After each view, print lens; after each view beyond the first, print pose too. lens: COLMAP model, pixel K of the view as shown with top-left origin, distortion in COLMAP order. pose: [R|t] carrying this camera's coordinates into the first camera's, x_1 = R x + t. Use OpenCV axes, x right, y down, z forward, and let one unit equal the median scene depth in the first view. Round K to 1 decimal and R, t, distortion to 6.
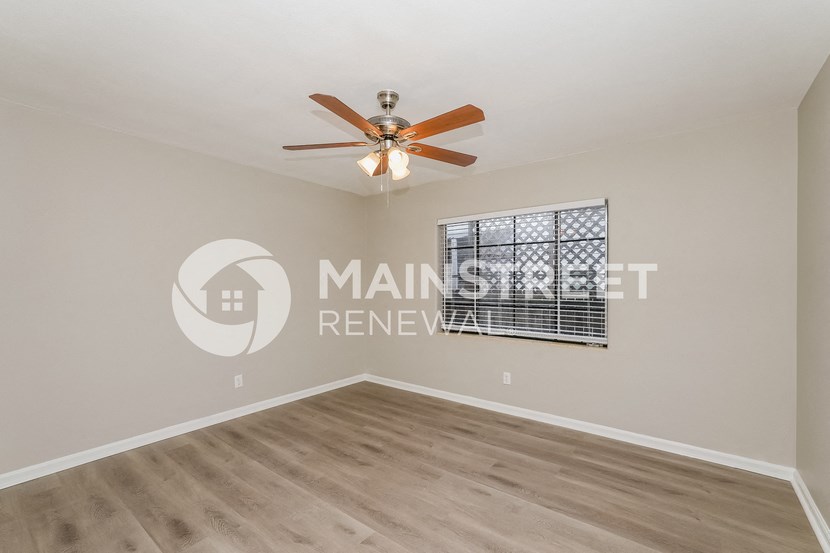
lens RADIAL K [[367.1, 0, 414.9], [0, 367.1, 279.3], [0, 0, 1]] dist [0.001096, -0.000135]
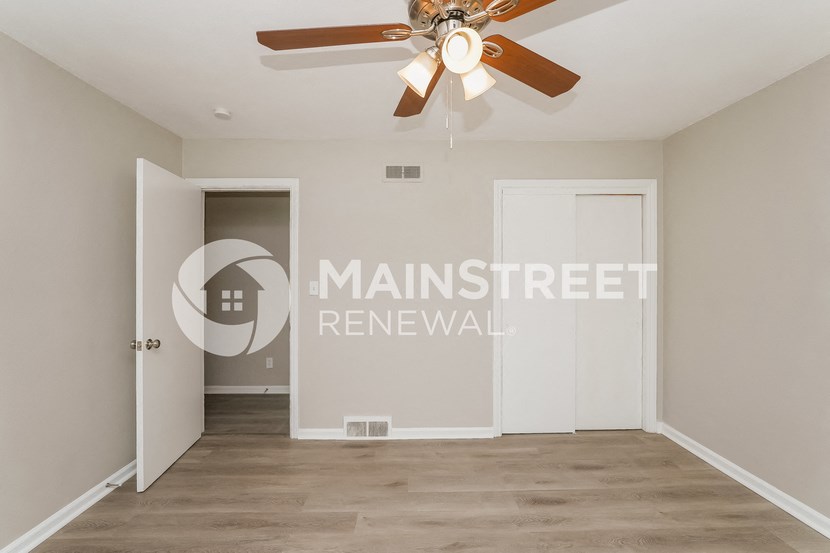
lens RADIAL K [[367.1, 0, 414.9], [0, 367.1, 271.1], [0, 0, 1]] dist [0.001096, -0.000135]
pose [[-0.767920, 0.007564, -0.640501, 0.333050], [0.007881, 0.999966, 0.002361, -0.023083], [0.640497, -0.003235, -0.767954, 1.423158]]
